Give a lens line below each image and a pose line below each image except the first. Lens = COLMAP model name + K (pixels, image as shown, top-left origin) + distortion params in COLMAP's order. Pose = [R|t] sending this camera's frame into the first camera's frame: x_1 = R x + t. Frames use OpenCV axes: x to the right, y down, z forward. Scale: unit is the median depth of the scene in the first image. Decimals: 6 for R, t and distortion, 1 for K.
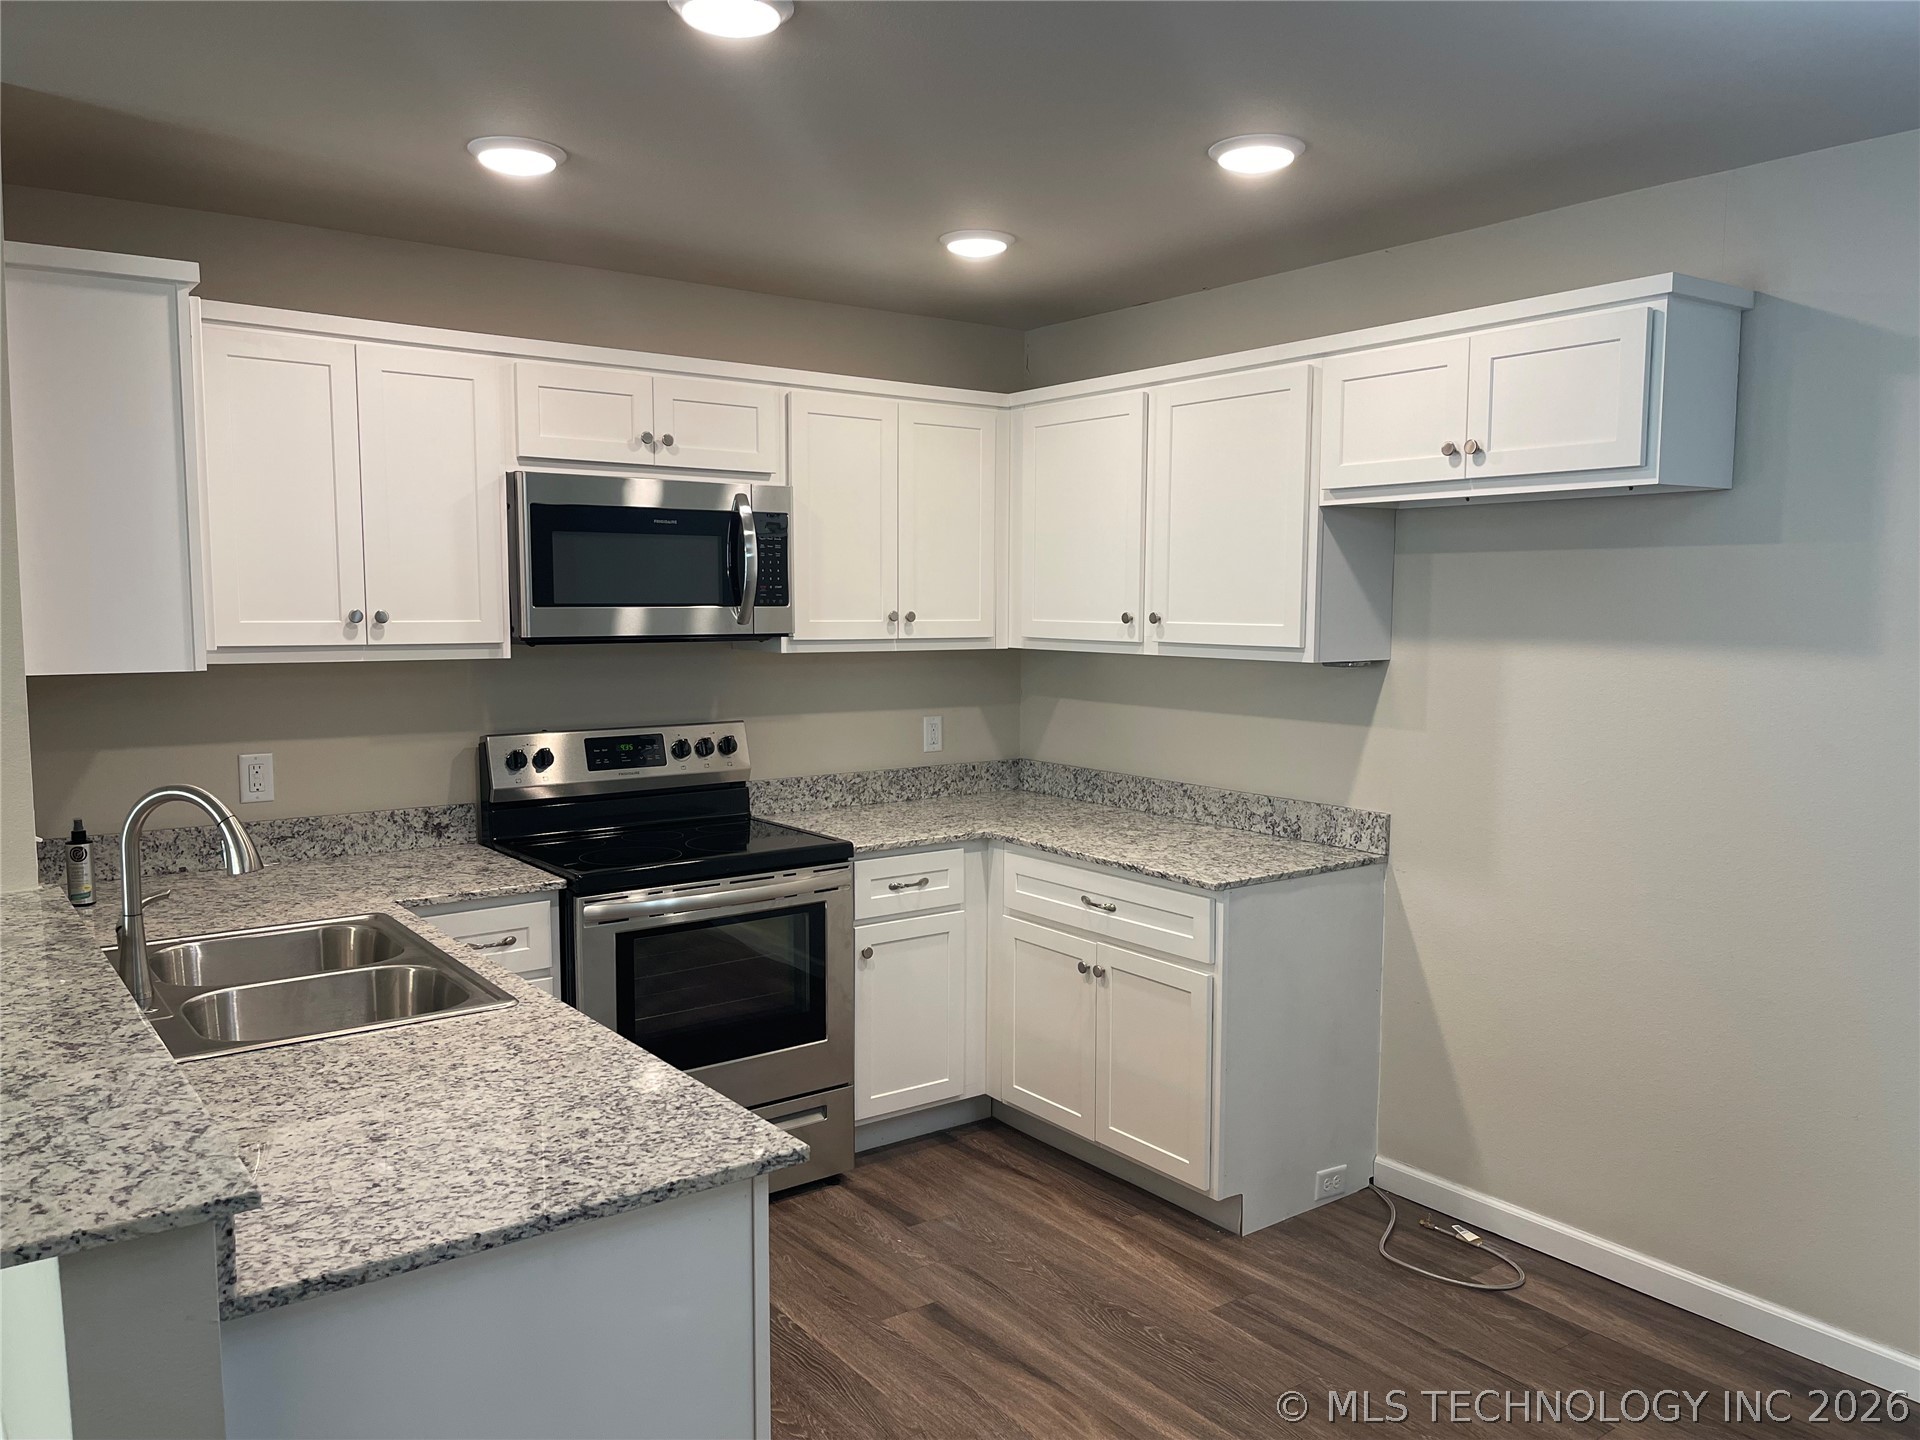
lens RADIAL K [[1449.2, 0, 960.8], [0, 1449.2, 723.8], [0, 0, 1]] dist [0.001015, -0.000361]
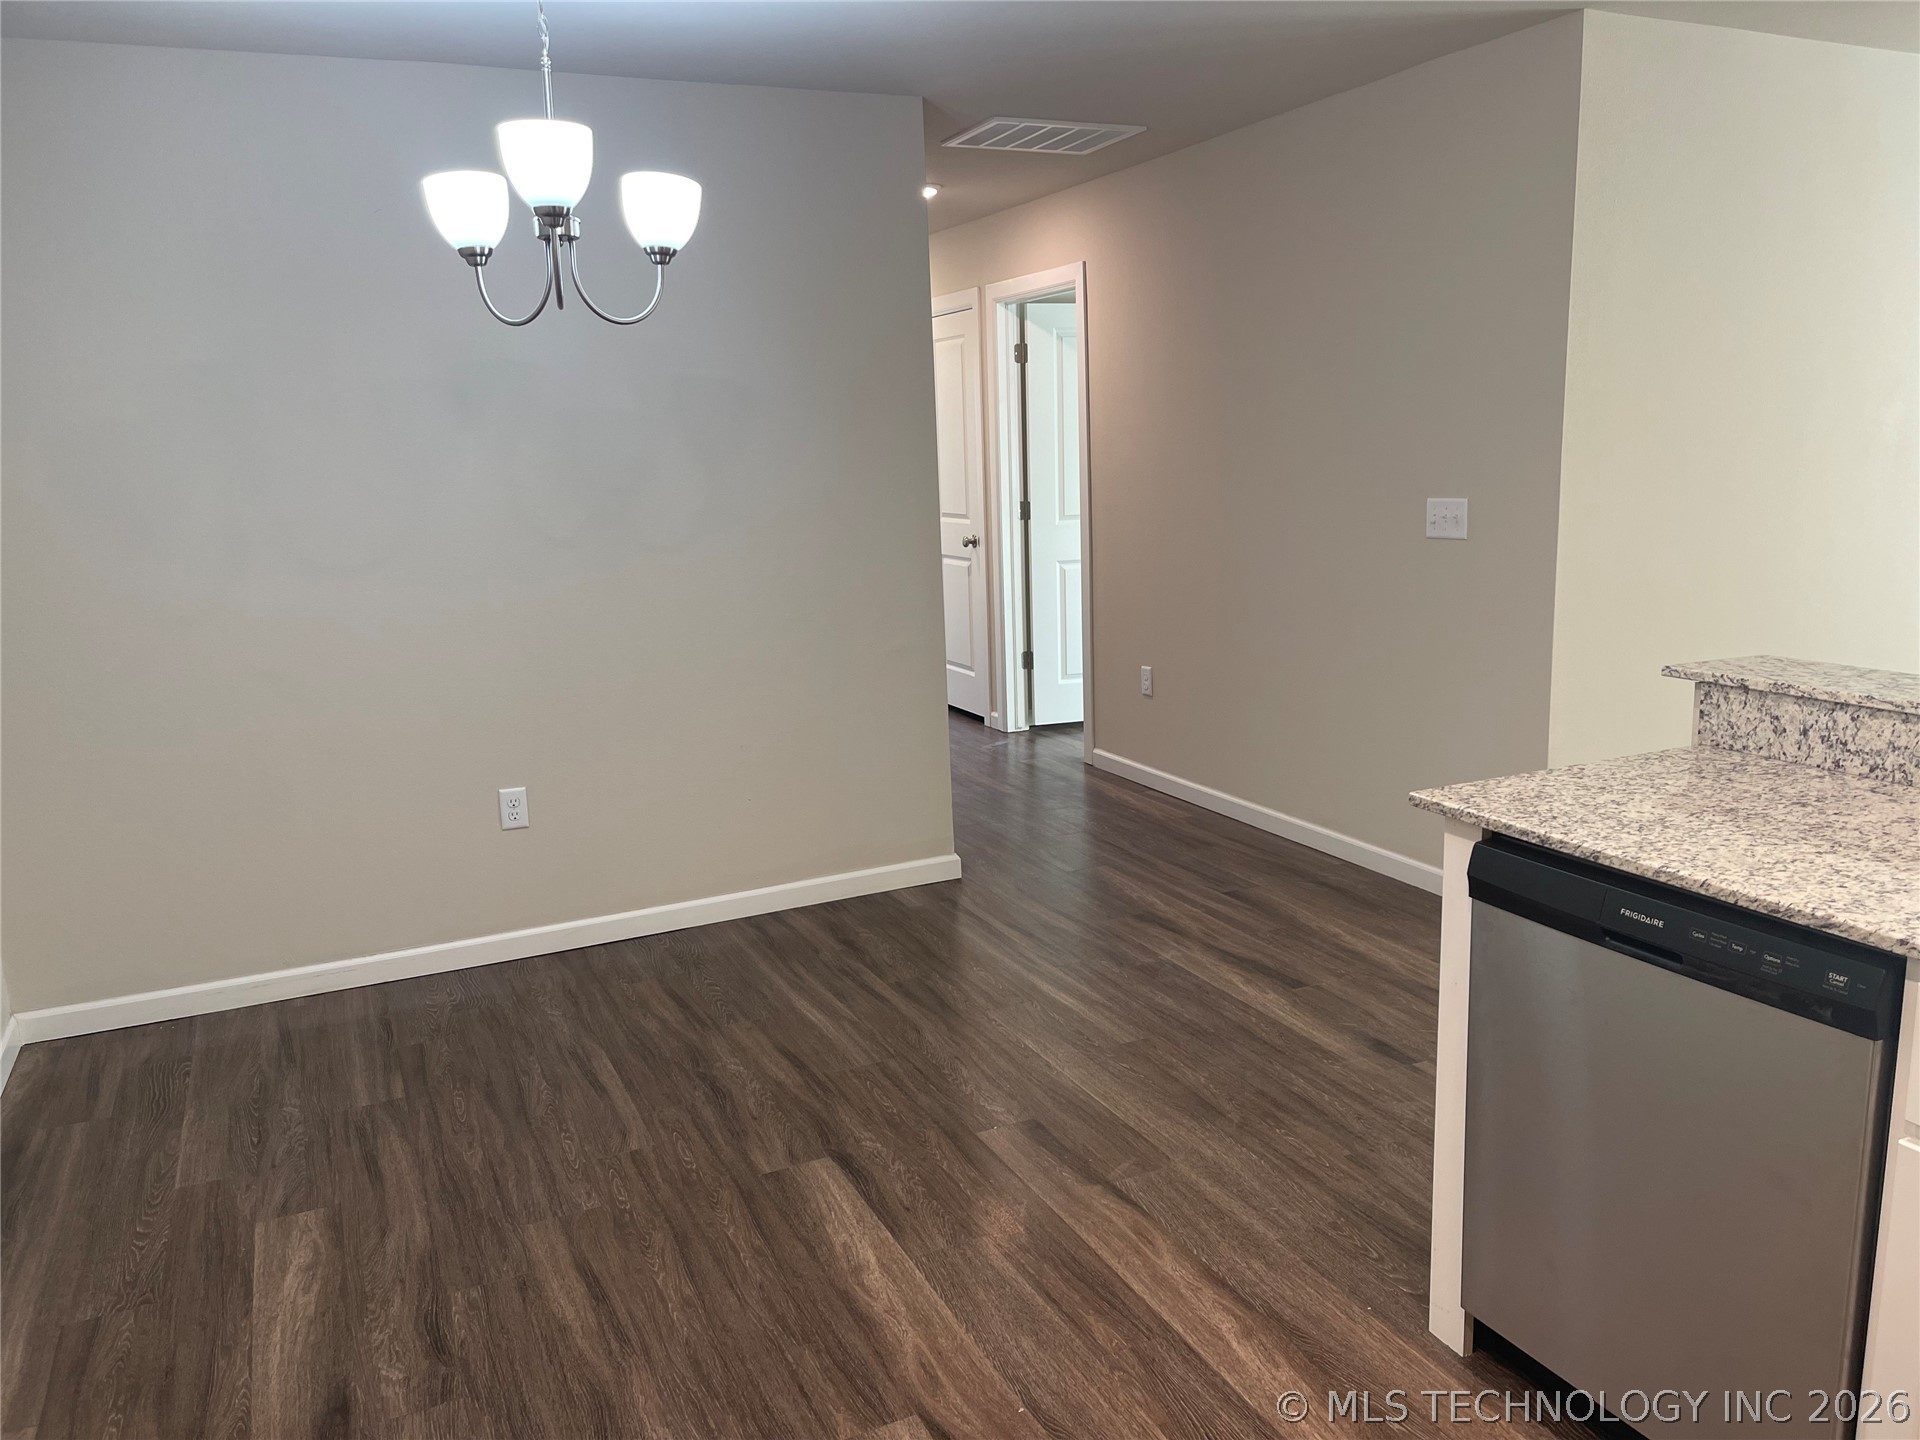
lens RADIAL K [[1449.2, 0, 955.8], [0, 1449.2, 719.2], [0, 0, 1]] dist [0.001015, -0.000361]
pose [[-0.977009, -0.011190, 0.212906, 0.011744], [0.046596, 0.963272, 0.264452, -0.109722], [-0.208045, 0.268293, -0.940604, 2.064279]]
